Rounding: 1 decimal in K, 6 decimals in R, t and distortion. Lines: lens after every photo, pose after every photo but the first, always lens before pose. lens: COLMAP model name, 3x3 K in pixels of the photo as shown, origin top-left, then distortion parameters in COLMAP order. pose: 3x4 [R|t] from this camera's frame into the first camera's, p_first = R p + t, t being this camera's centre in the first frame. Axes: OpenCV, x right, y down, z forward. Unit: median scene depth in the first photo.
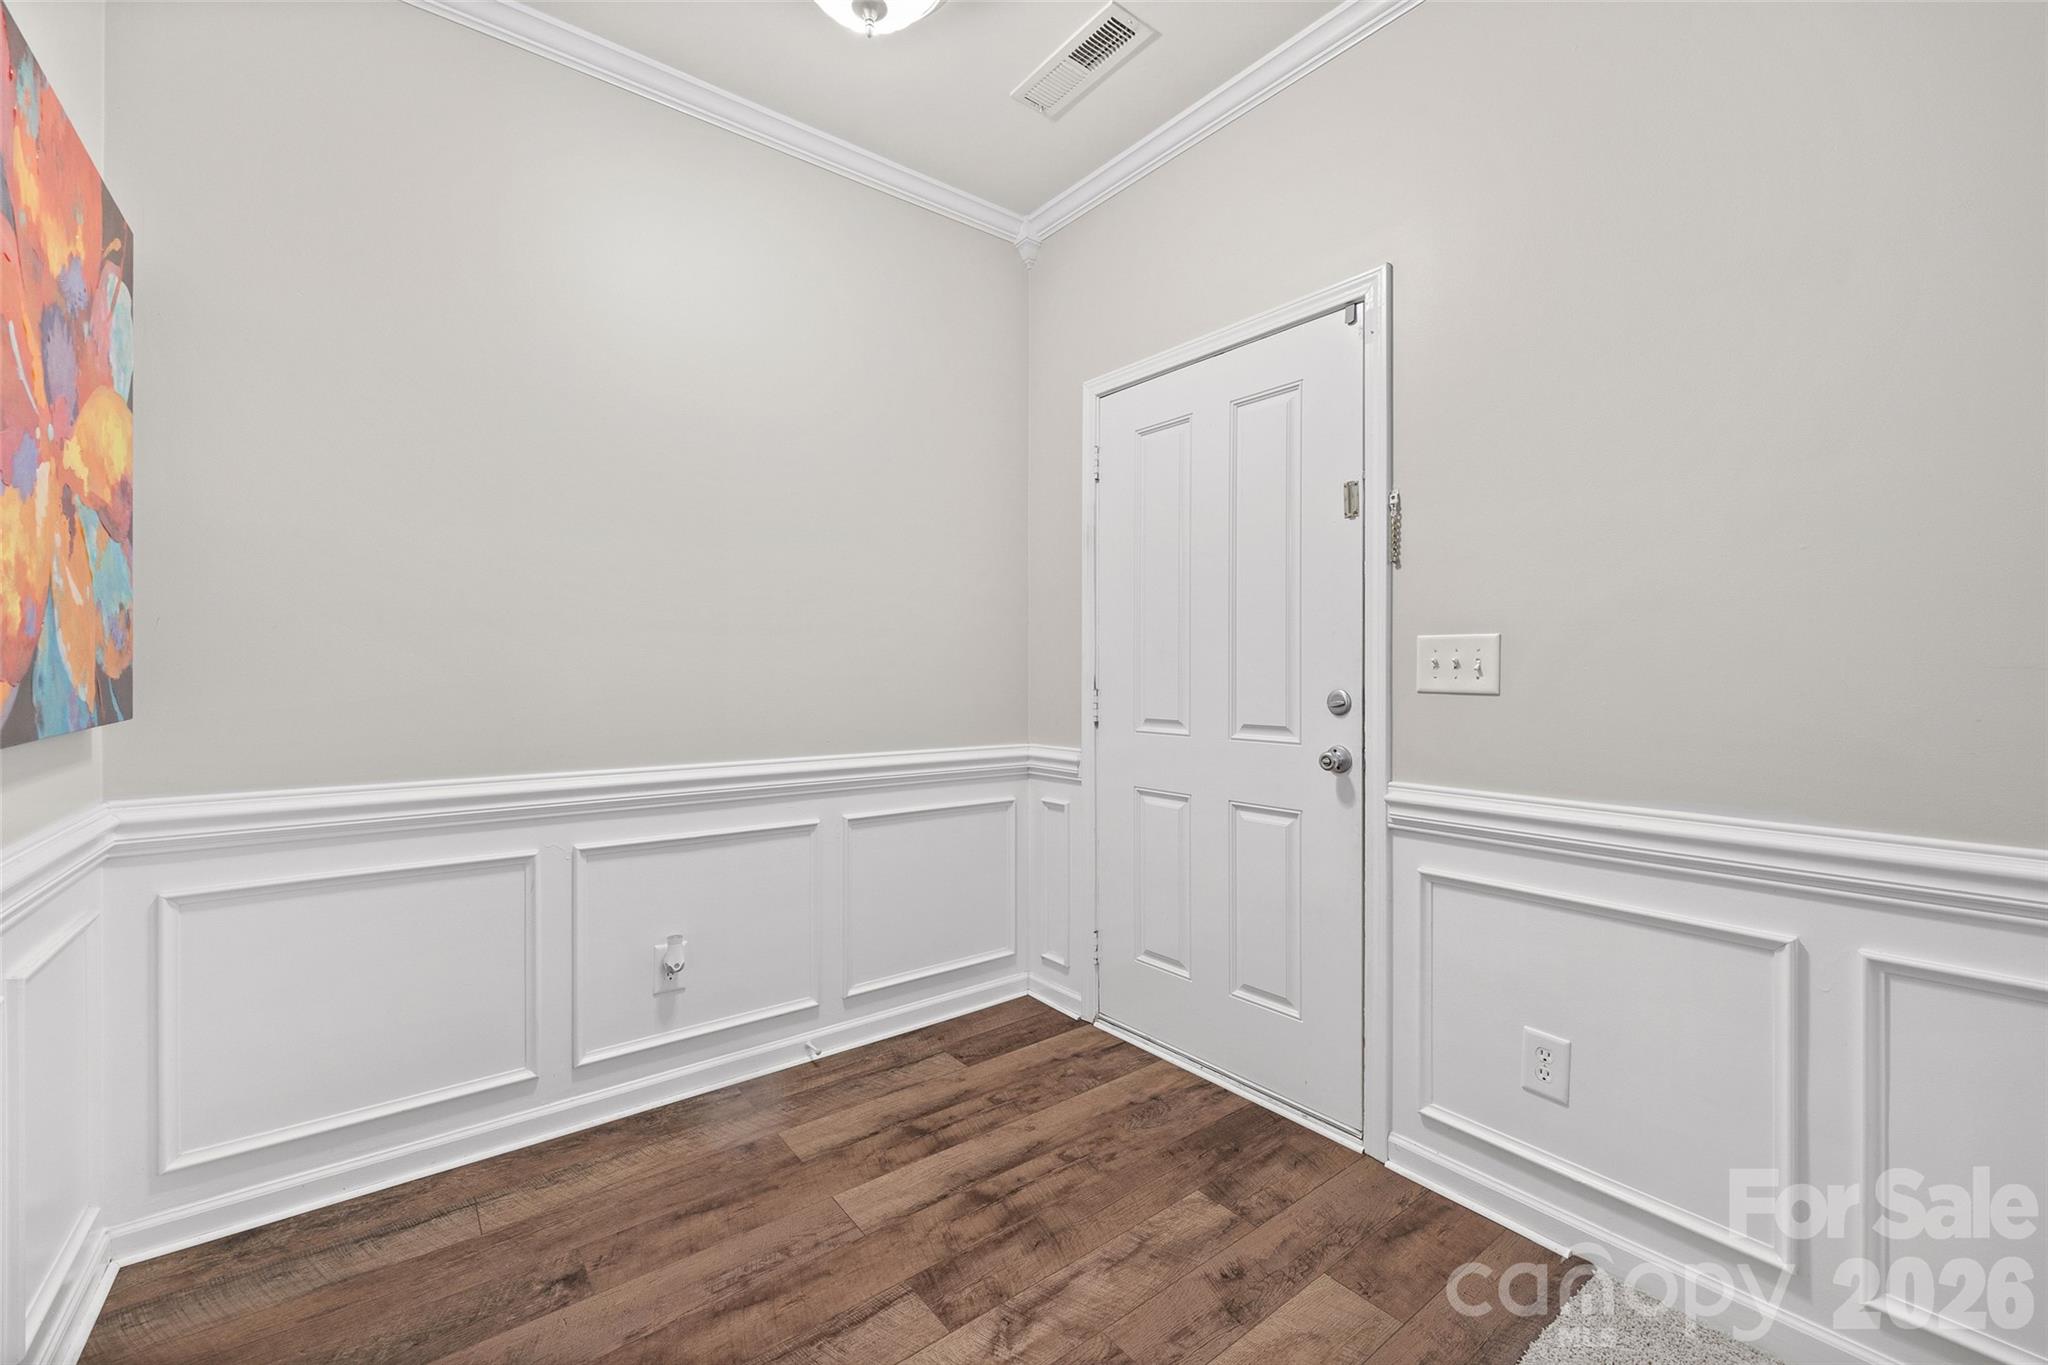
lens RADIAL K [[823.9, 0, 1003.7], [0, 823.9, 675.4], [0, 0, 1]] dist [-0.003842, -0.000302]
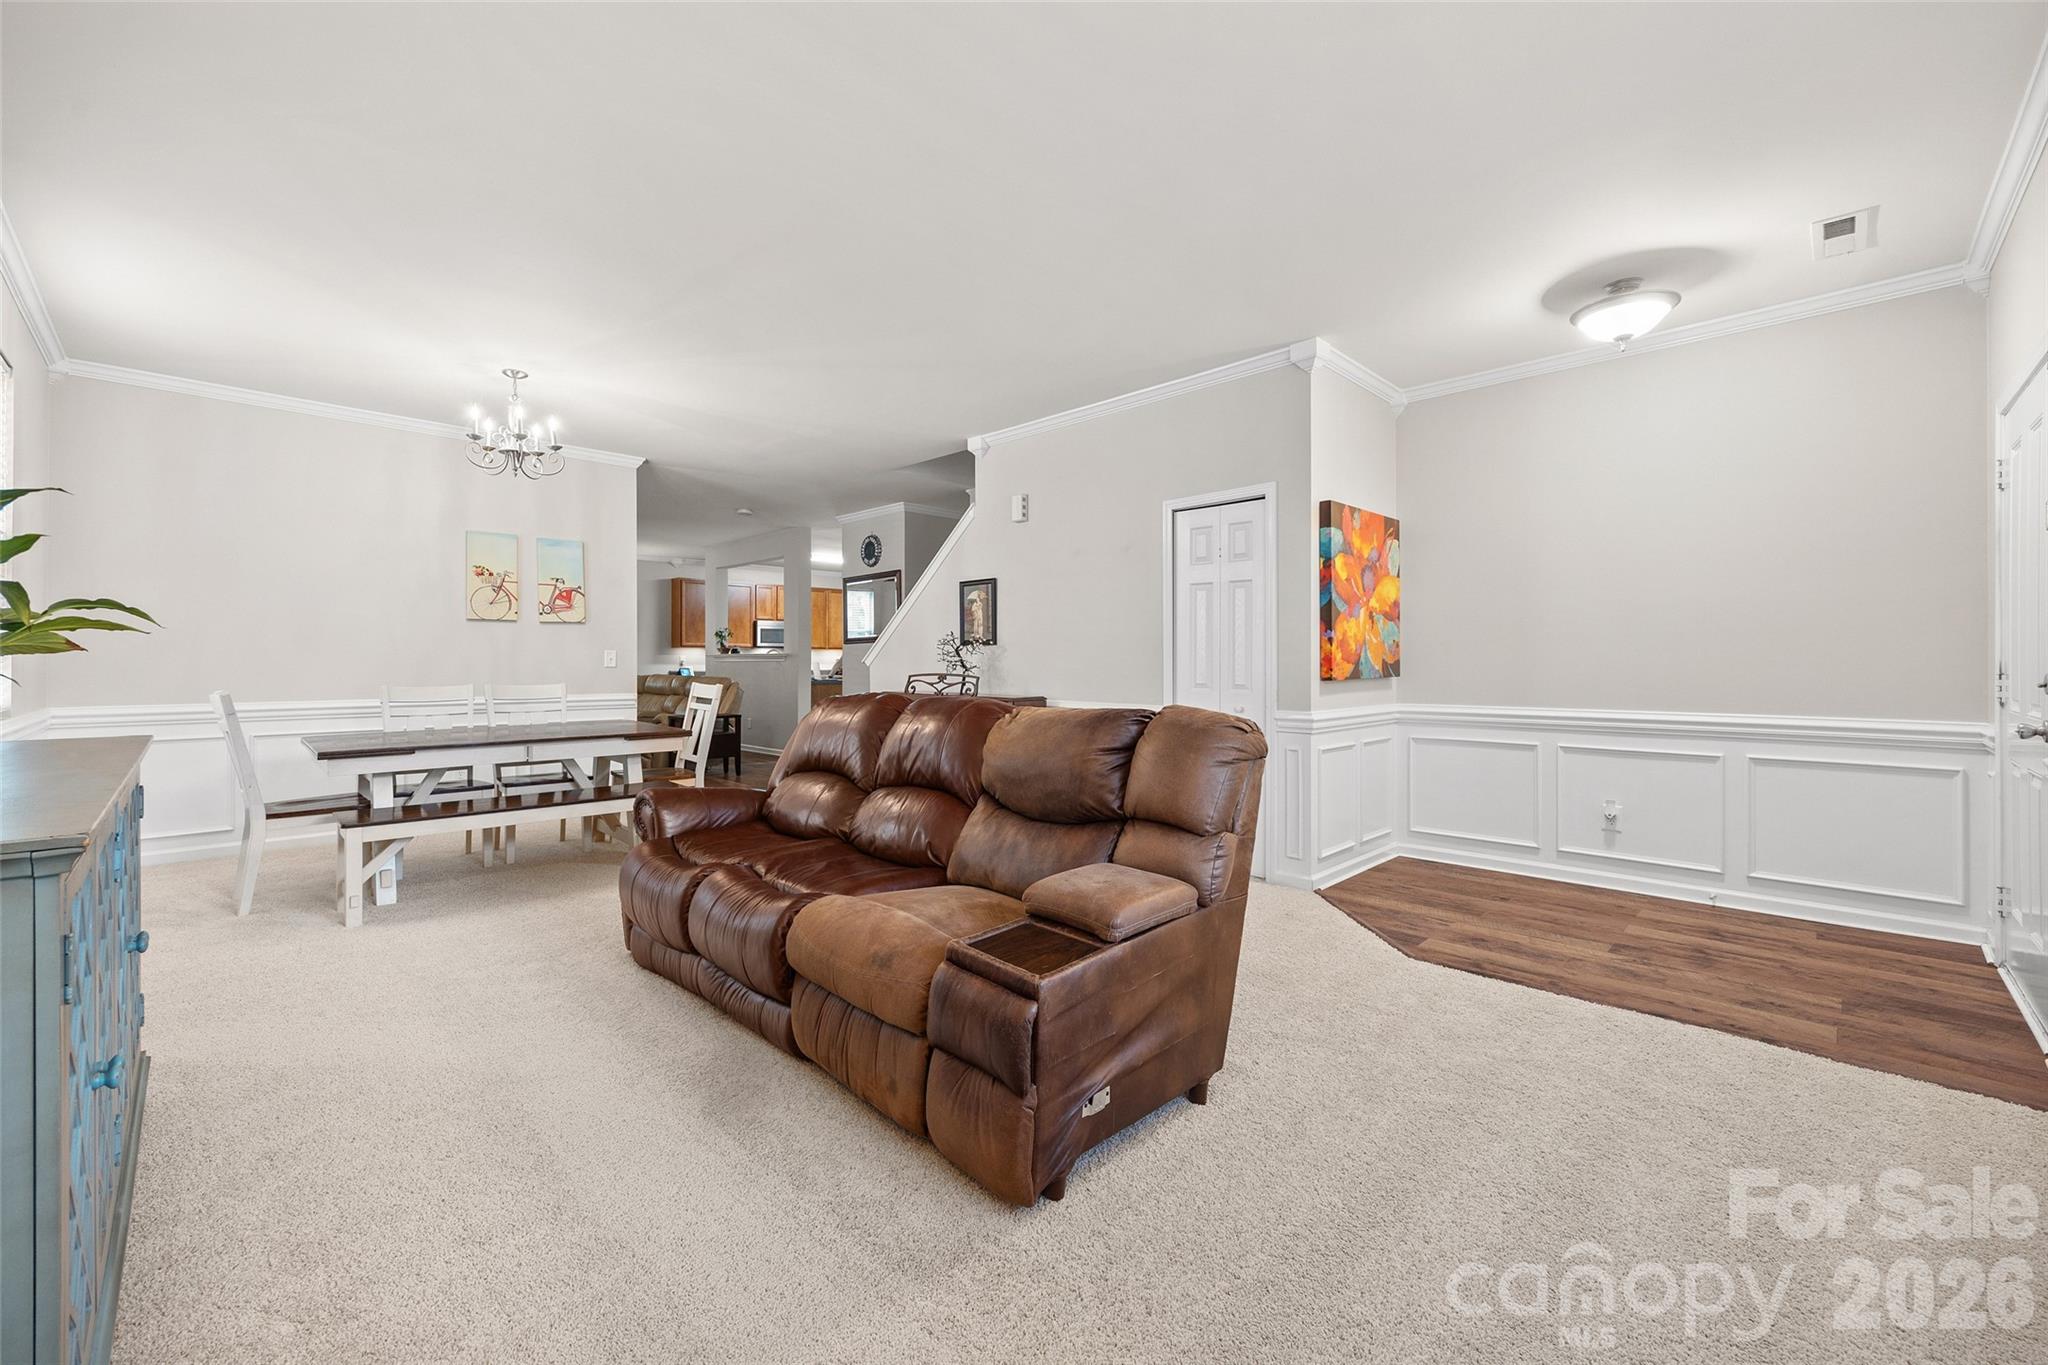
lens RADIAL K [[823.9, 0, 1006.5], [0, 823.9, 663.5], [0, 0, 1]] dist [-0.003842, -0.000302]
pose [[0.117134, -0.002298, -0.993113, 1.737578], [-0.000390, 0.999997, -0.002360, 0.011025], [0.993116, 0.000664, 0.117133, -0.789723]]
